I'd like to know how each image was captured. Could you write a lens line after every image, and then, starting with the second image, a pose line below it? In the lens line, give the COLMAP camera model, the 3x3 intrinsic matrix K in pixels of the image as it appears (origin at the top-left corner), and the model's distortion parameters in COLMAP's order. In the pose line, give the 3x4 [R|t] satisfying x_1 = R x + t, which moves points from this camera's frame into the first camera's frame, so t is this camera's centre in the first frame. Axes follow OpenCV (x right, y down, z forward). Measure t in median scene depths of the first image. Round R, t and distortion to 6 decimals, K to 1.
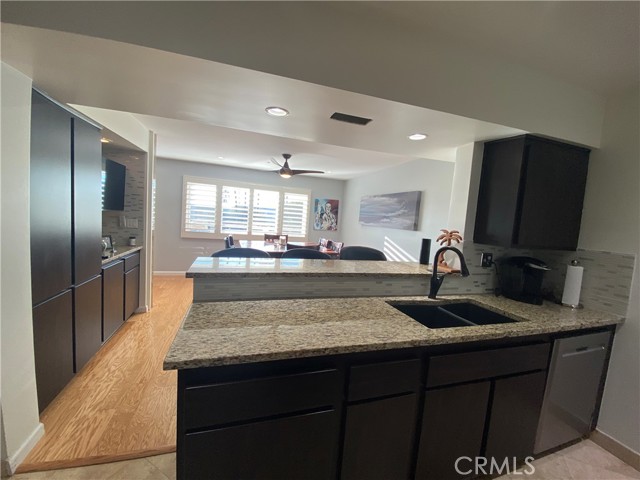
lens RADIAL K [[259.7, 0, 318.6], [0, 259.7, 238.5], [0, 0, 1]] dist [0.034808, -0.029802]
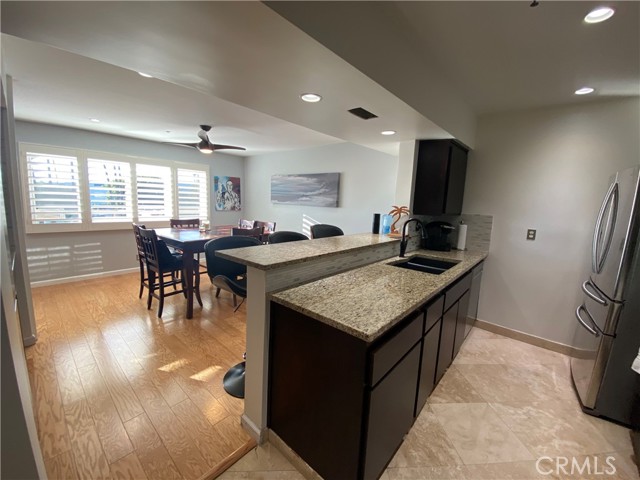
lens RADIAL K [[258.5, 0, 320.0], [0, 258.5, 240.0], [0, 0, 1]] dist [0.045629, -0.029154]
pose [[0.855281, -0.114476, 0.505361, -0.280896], [0.064762, 0.991259, 0.114938, -0.020522], [-0.514102, -0.065576, 0.855219, 0.030863]]
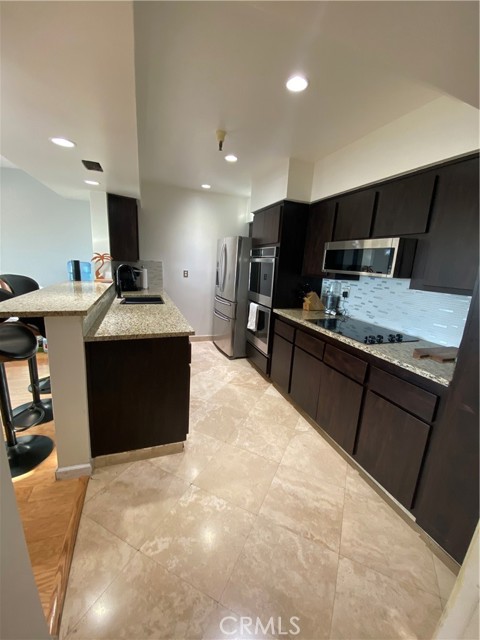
lens RADIAL K [[259.7, 0, 244.0], [0, 259.7, 321.6], [0, 0, 1]] dist [0.034808, -0.029802]
pose [[-0.052004, -0.294282, 0.954303, -0.542689], [0.027617, 0.954806, 0.295943, -0.040099], [-0.998265, 0.041746, -0.041527, 0.147936]]
